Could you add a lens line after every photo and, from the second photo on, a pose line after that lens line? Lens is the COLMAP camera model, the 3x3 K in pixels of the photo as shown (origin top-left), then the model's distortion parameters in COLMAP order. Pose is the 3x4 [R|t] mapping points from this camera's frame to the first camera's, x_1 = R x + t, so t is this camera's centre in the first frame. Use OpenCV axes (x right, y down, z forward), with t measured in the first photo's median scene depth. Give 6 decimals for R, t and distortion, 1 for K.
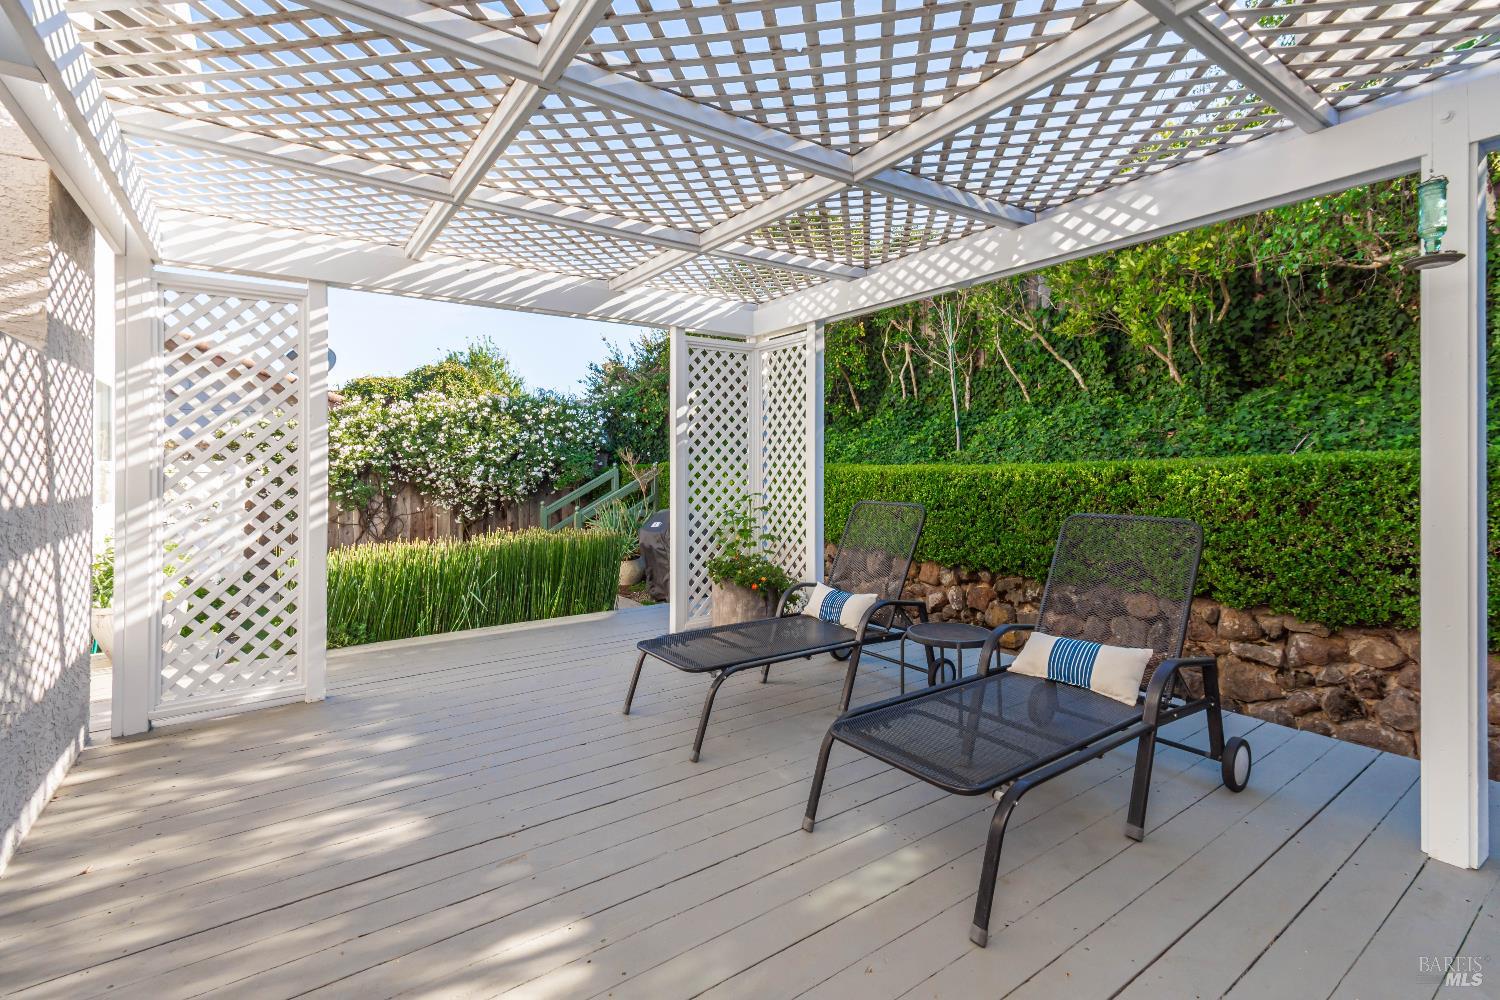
lens RADIAL K [[679.8, 0, 749.0], [0, 679.8, 464.5], [0, 0, 1]] dist [0.000704, 0.000023]
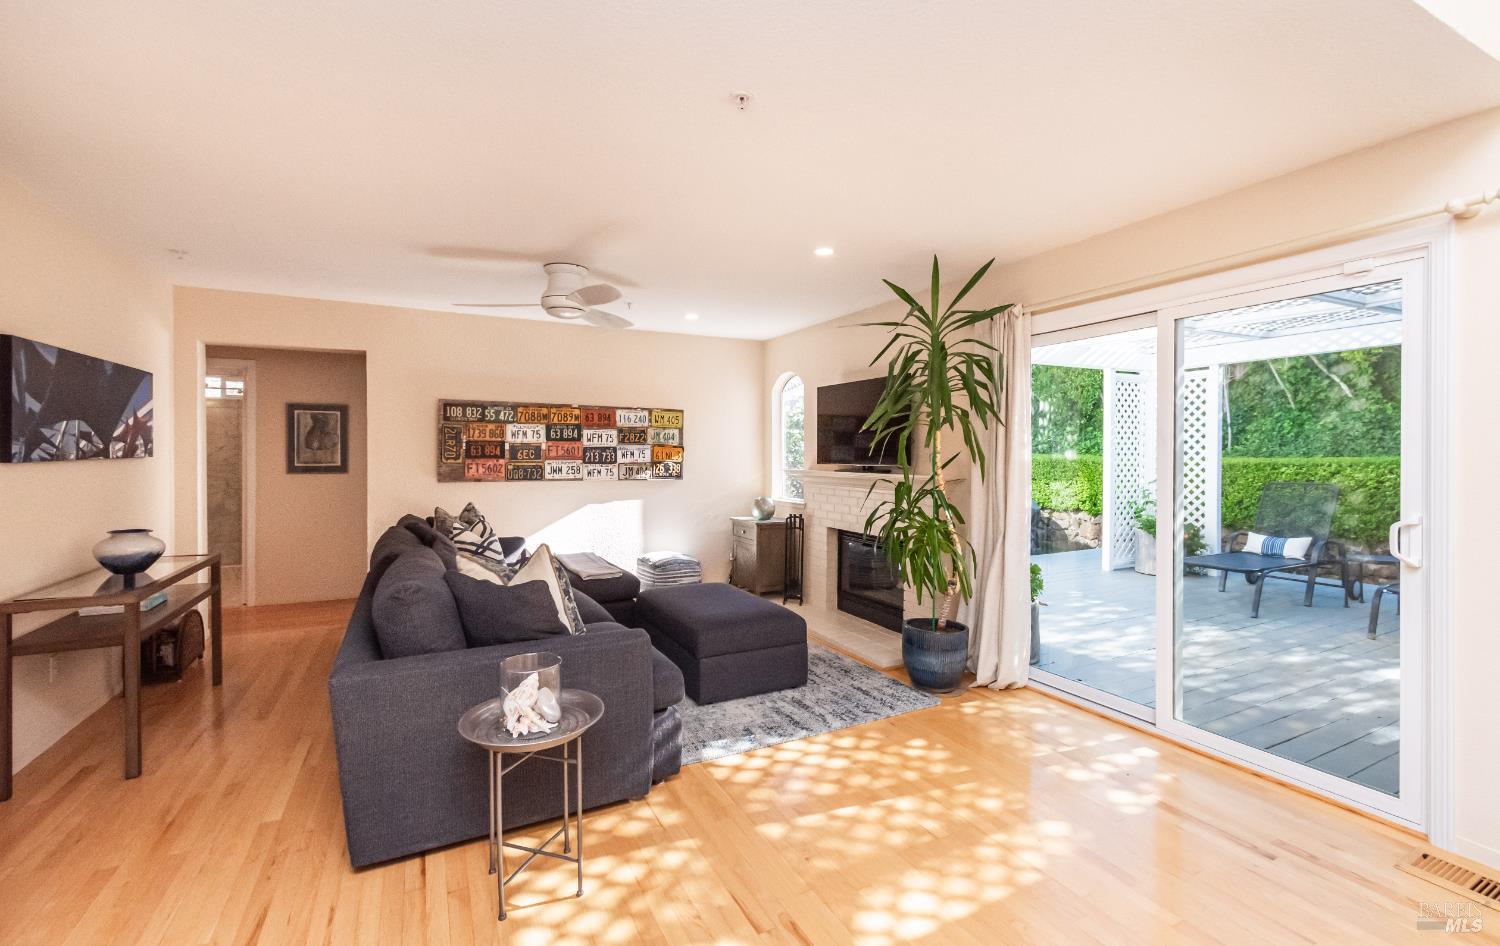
lens RADIAL K [[647.3, 0, 750.1], [0, 647.3, 464.0], [0, 0, 1]] dist [-0.000224, -0.000014]
pose [[0.989429, 0.004189, -0.144957, -0.505320], [-0.001887, 0.999870, 0.016012, -0.005846], [0.145006, -0.015569, 0.989308, -0.409883]]
